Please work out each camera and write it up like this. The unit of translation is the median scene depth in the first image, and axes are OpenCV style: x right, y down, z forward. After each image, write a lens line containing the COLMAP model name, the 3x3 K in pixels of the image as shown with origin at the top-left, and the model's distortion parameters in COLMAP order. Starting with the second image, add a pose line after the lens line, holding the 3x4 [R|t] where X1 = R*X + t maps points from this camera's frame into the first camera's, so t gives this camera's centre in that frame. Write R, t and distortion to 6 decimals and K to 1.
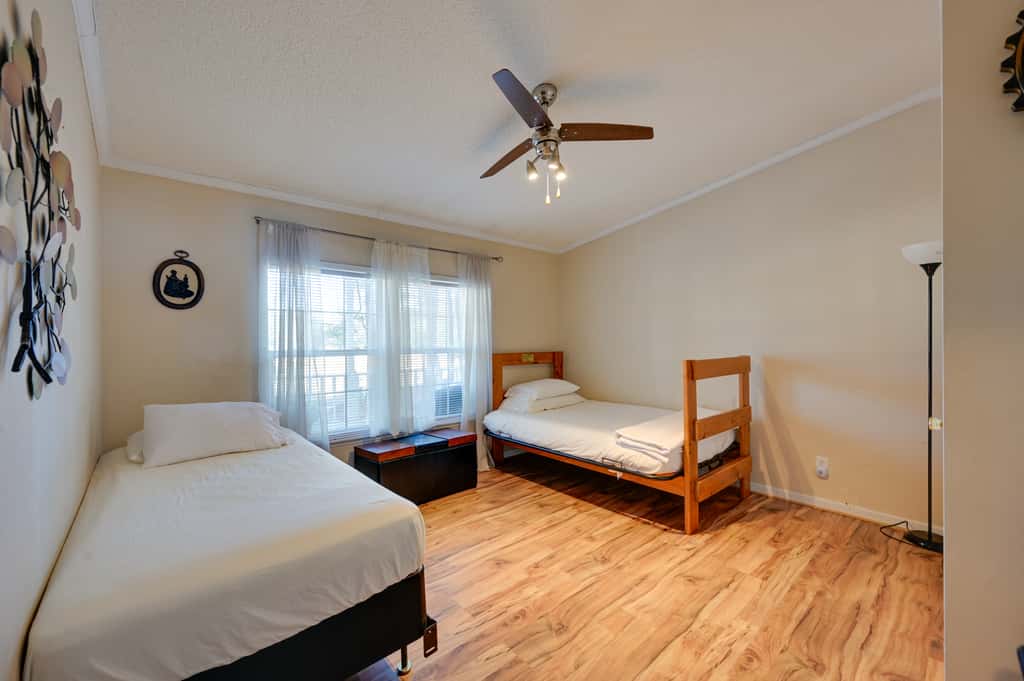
lens RADIAL K [[405.1, 0, 512.0], [0, 405.1, 340.5], [0, 0, 1]] dist [0.000390, 0.000061]
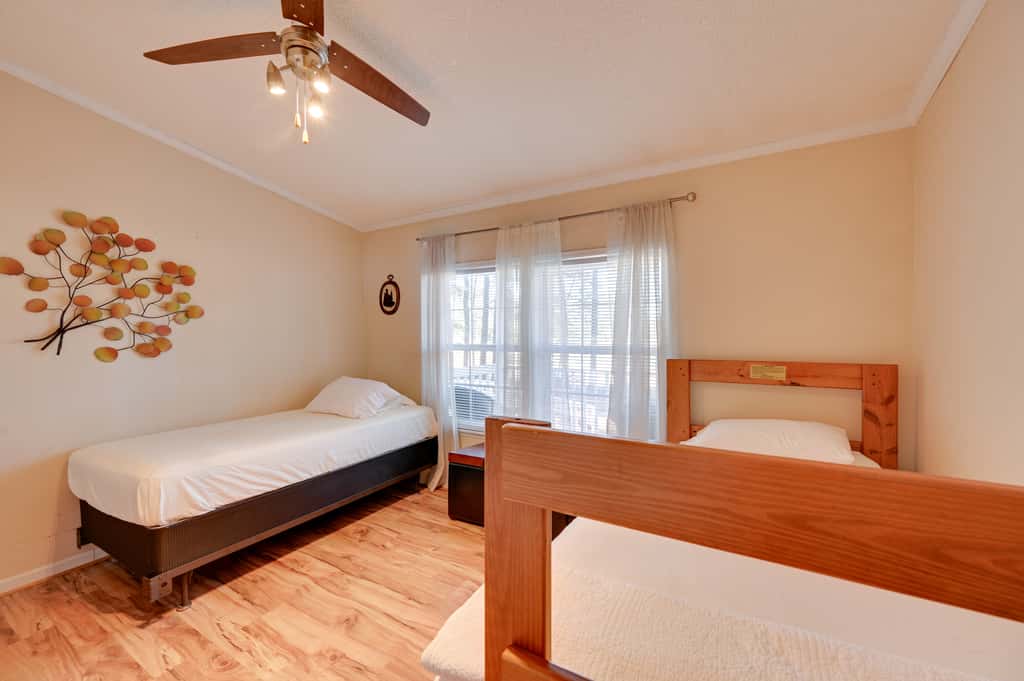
lens RADIAL K [[409.7, 0, 519.5], [0, 409.7, 336.2], [0, 0, 1]] dist [-0.000605, -0.000178]
pose [[0.318123, 0.005042, -0.948036, 0.744120], [-0.001303, 0.999987, 0.004881, -0.005912], [0.948049, -0.000317, 0.318125, 0.958859]]
